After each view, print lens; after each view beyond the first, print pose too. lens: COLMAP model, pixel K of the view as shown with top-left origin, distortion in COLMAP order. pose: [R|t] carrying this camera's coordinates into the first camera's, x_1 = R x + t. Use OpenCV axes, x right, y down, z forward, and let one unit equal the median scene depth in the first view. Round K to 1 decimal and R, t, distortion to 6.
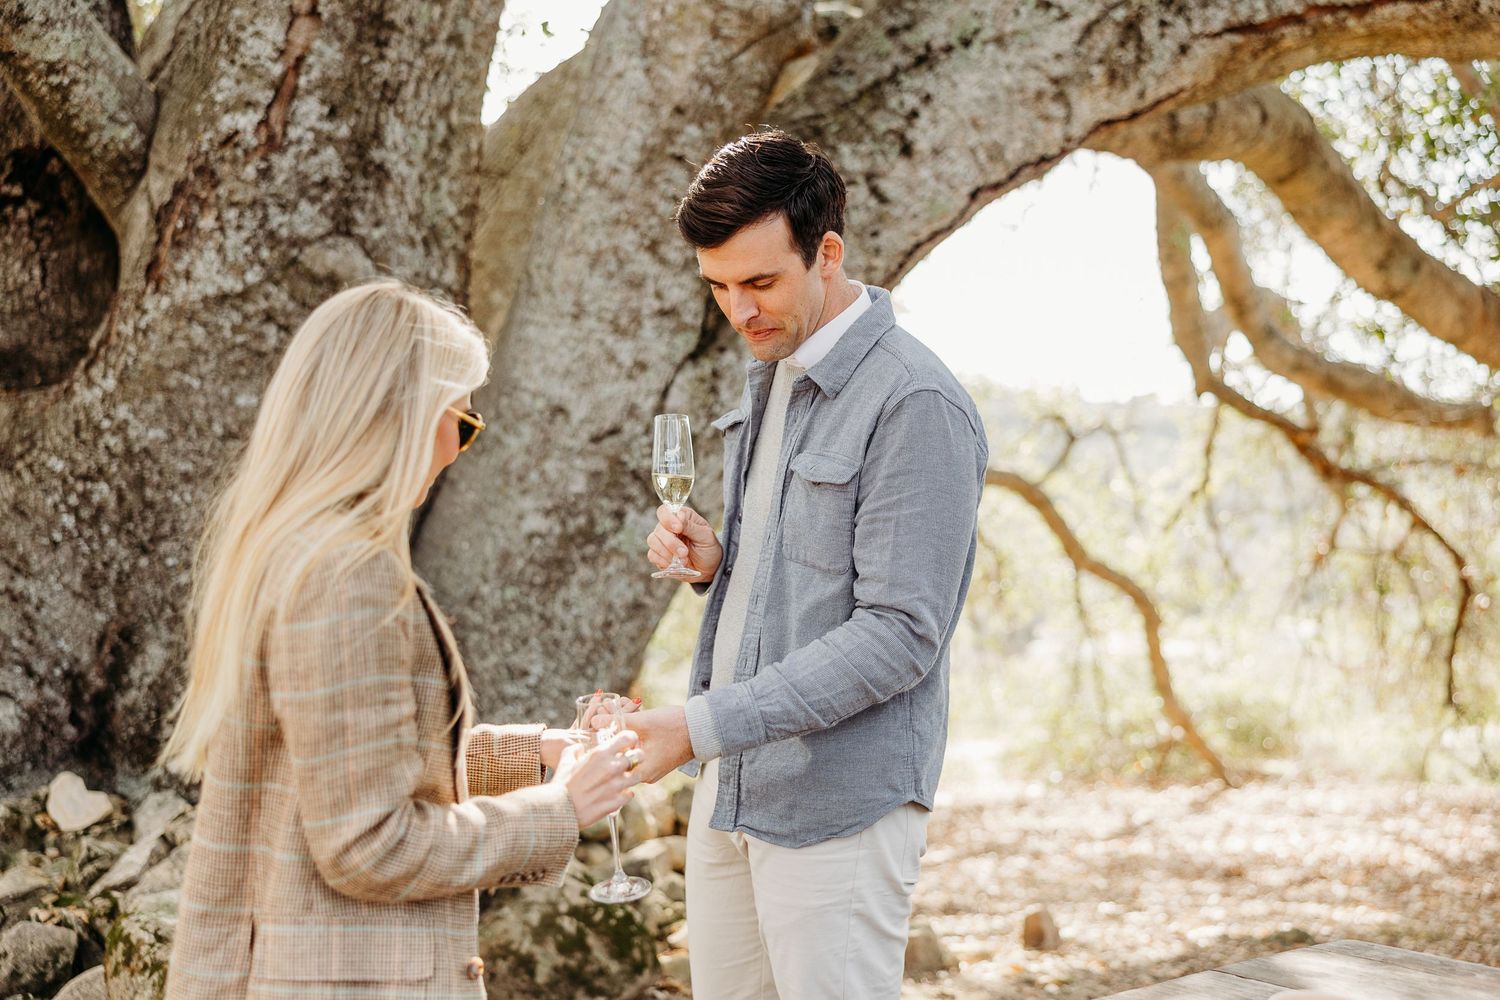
lens RADIAL K [[1659.1, 0, 752.1], [0, 1659.1, 493.2], [0, 0, 1]] dist [0.011307, -0.010762]
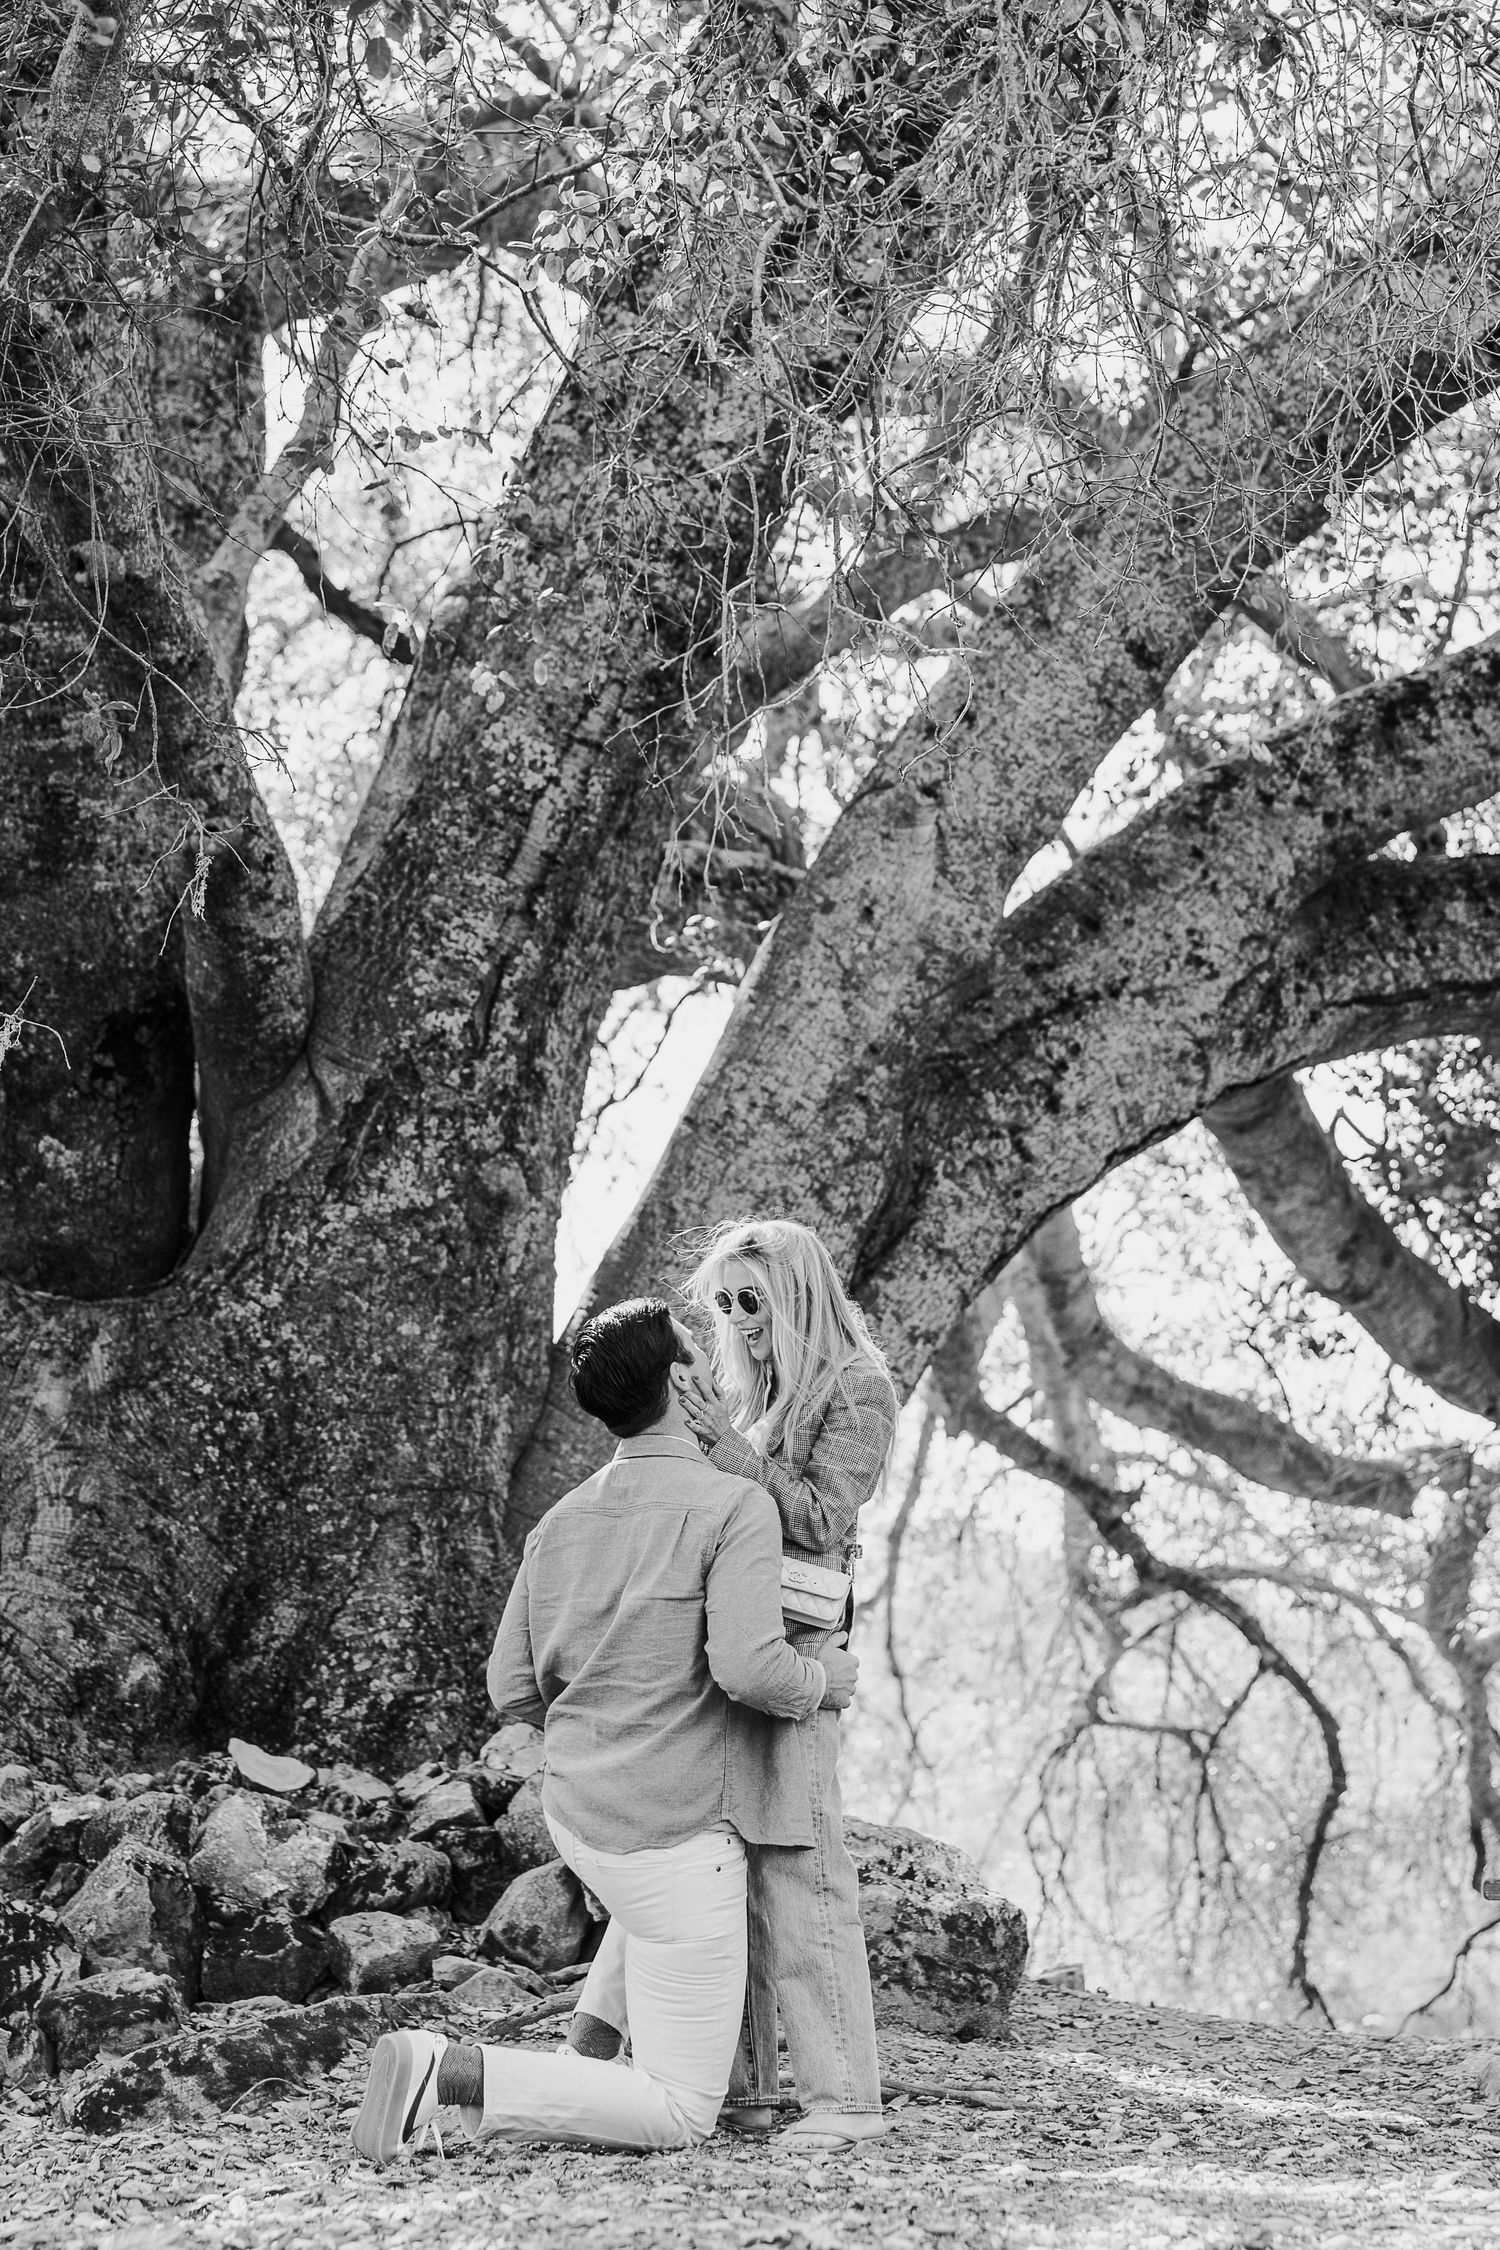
lens RADIAL K [[4168.6, 0, 824.1], [0, 4168.6, 1085.0], [0, 0, 1]] dist [0.007150, 0.114258]
pose [[0.935162, 0.092853, 0.341834, -0.865665], [-0.042033, 0.987302, -0.153192, 0.145673], [-0.351718, 0.128891, 0.927190, -1.142264]]
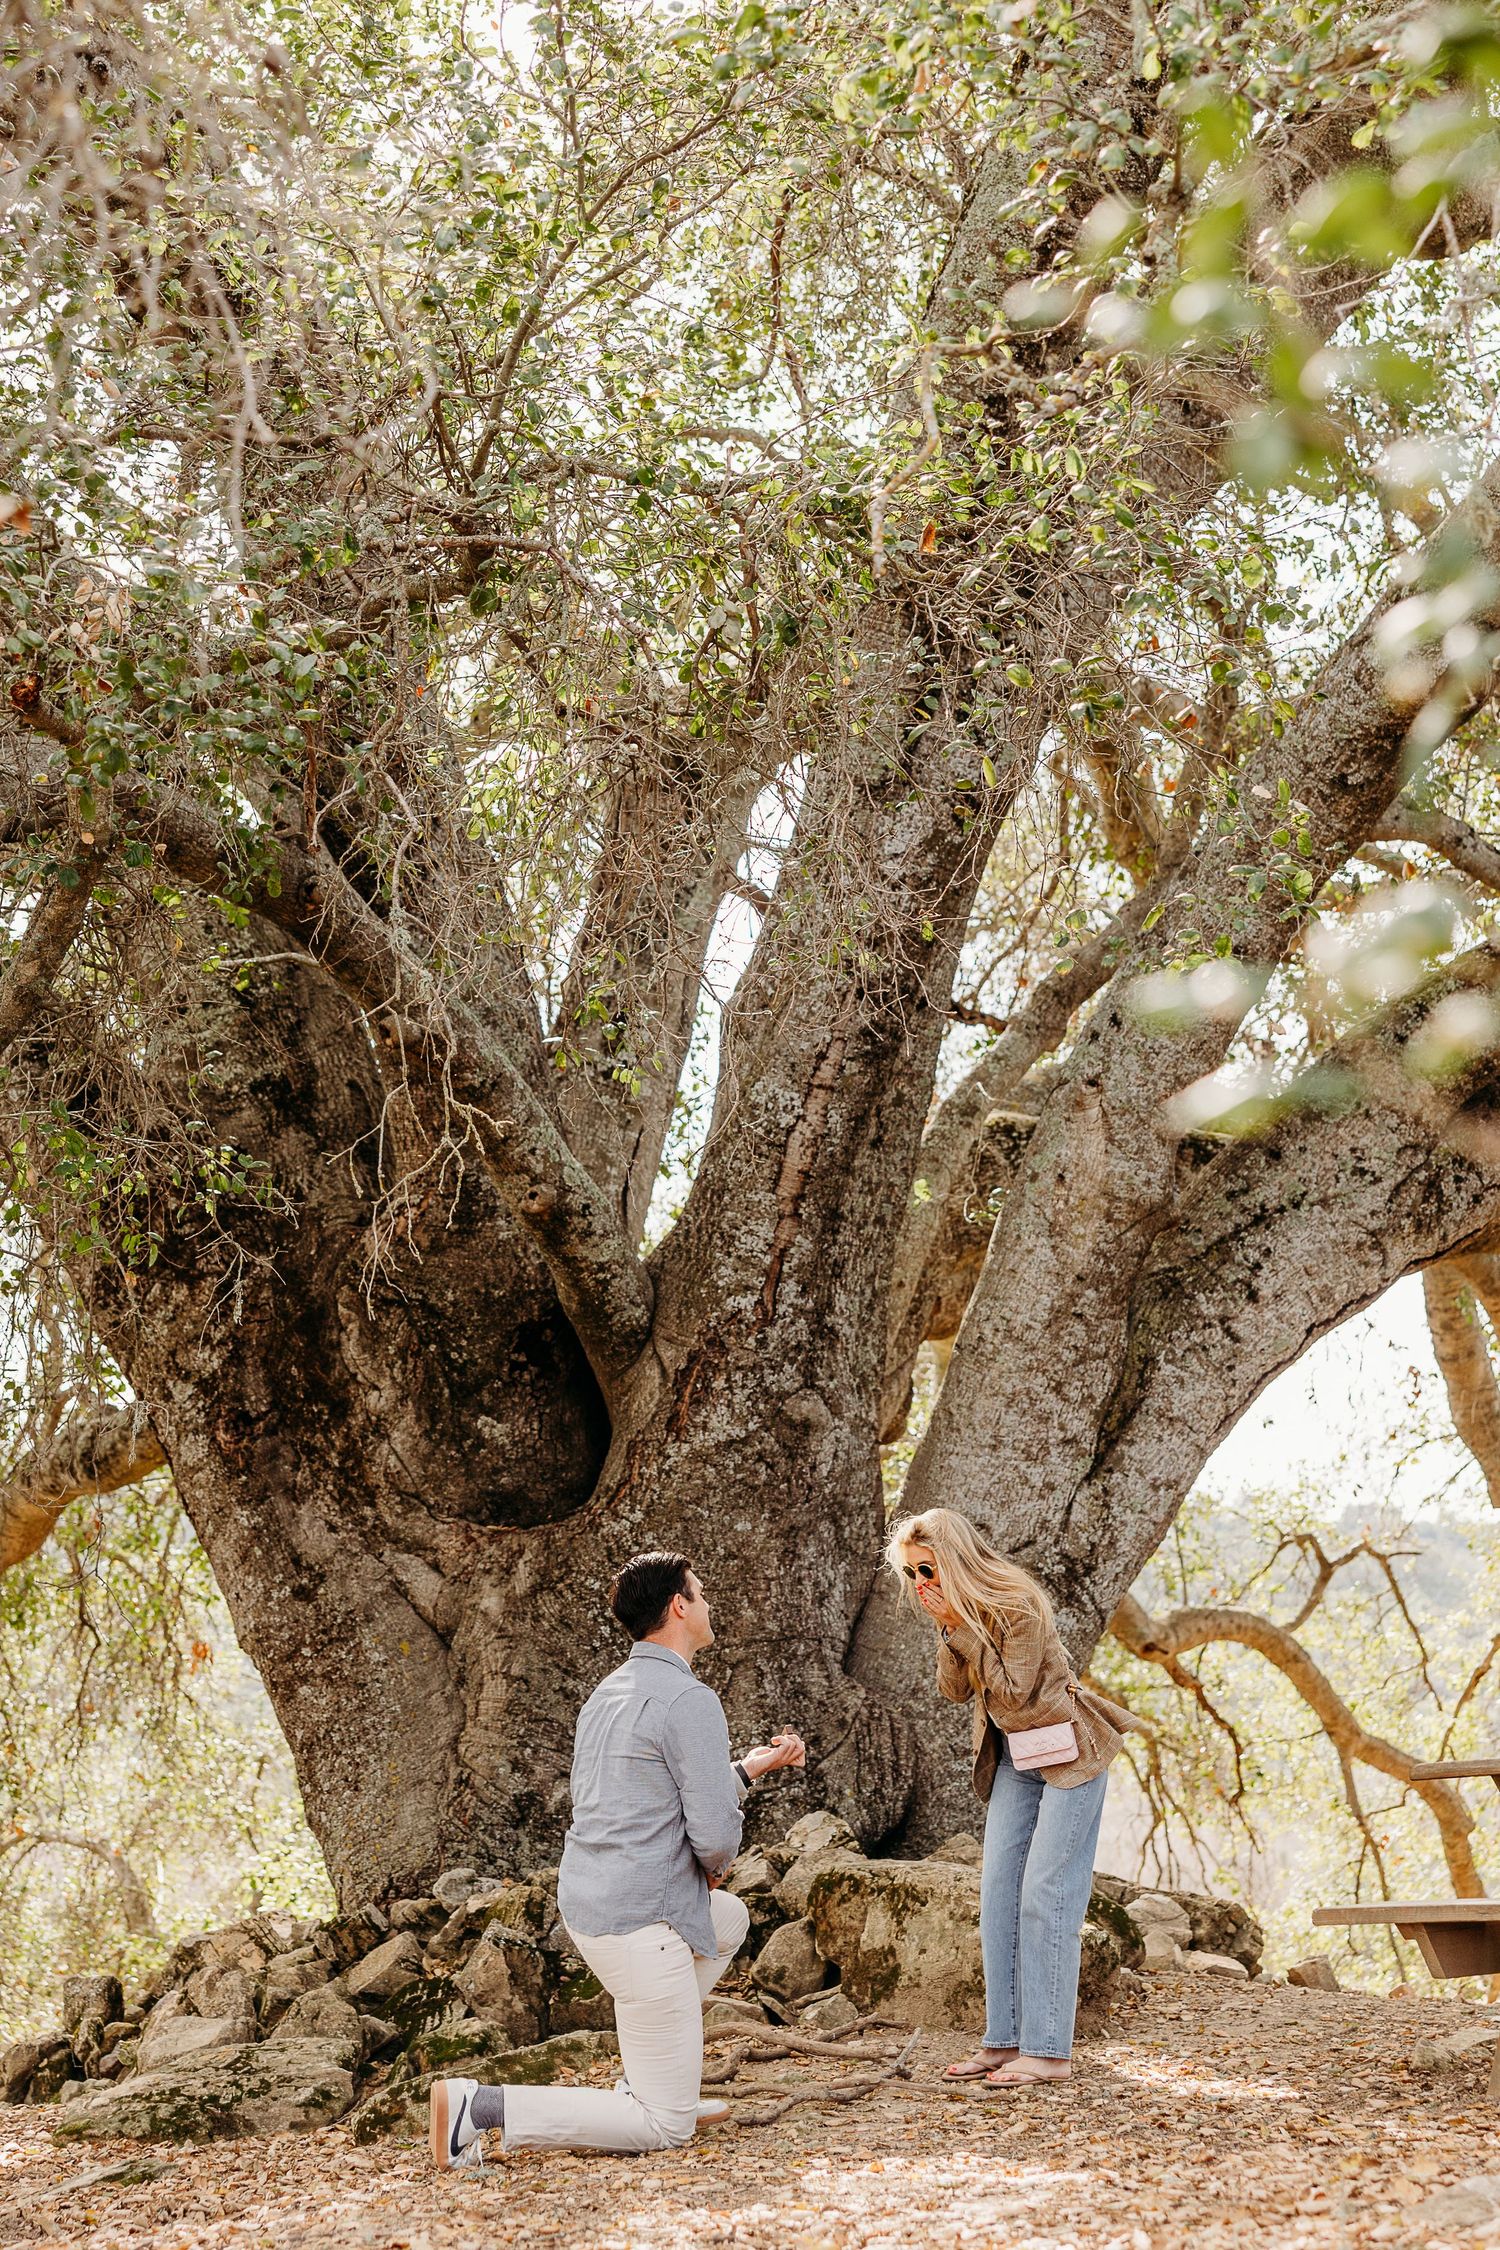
lens RADIAL K [[3210.7, 0, 737.4], [0, 3210.7, 1149.5], [0, 0, 1]] dist [0.016401, 0.023488]
pose [[0.998710, -0.029672, 0.041207, -0.397233], [0.036534, 0.983481, -0.177287, 0.089876], [-0.035266, 0.178563, 0.983296, -1.366553]]
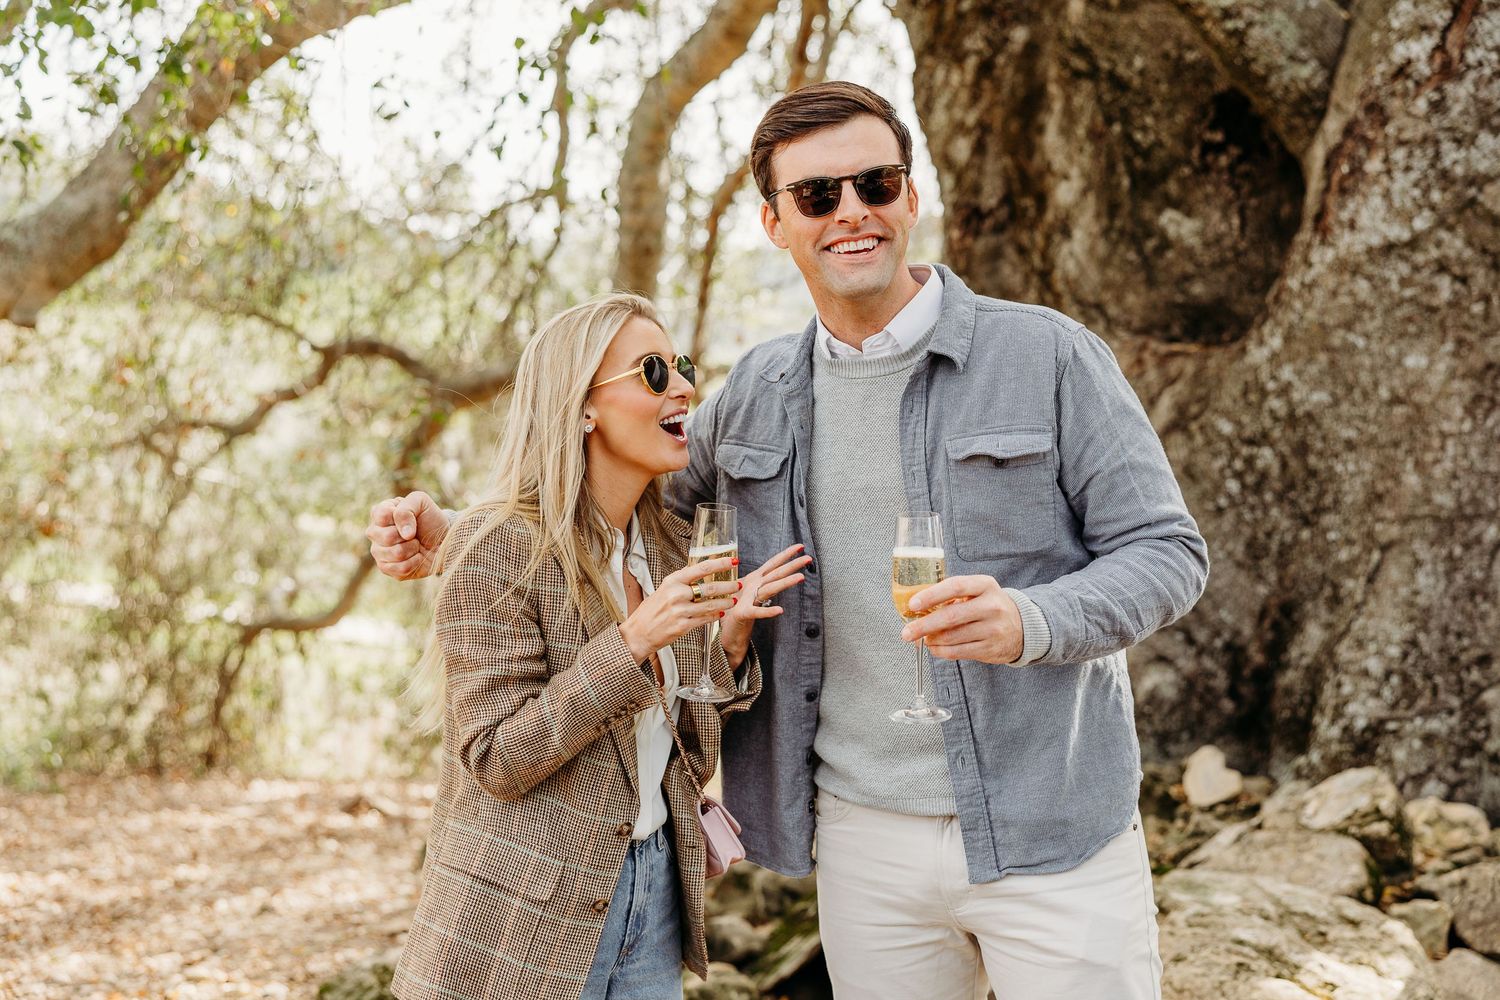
lens RADIAL K [[2154.8, 0, 740.9], [0, 2154.8, 504.4], [0, 0, 1]] dist [0.014551, -0.040653]
pose [[0.709532, 0.055745, -0.702464, 0.256309], [-0.029595, 0.998344, 0.049332, -0.025519], [0.704051, -0.014213, 0.710007, -0.078428]]
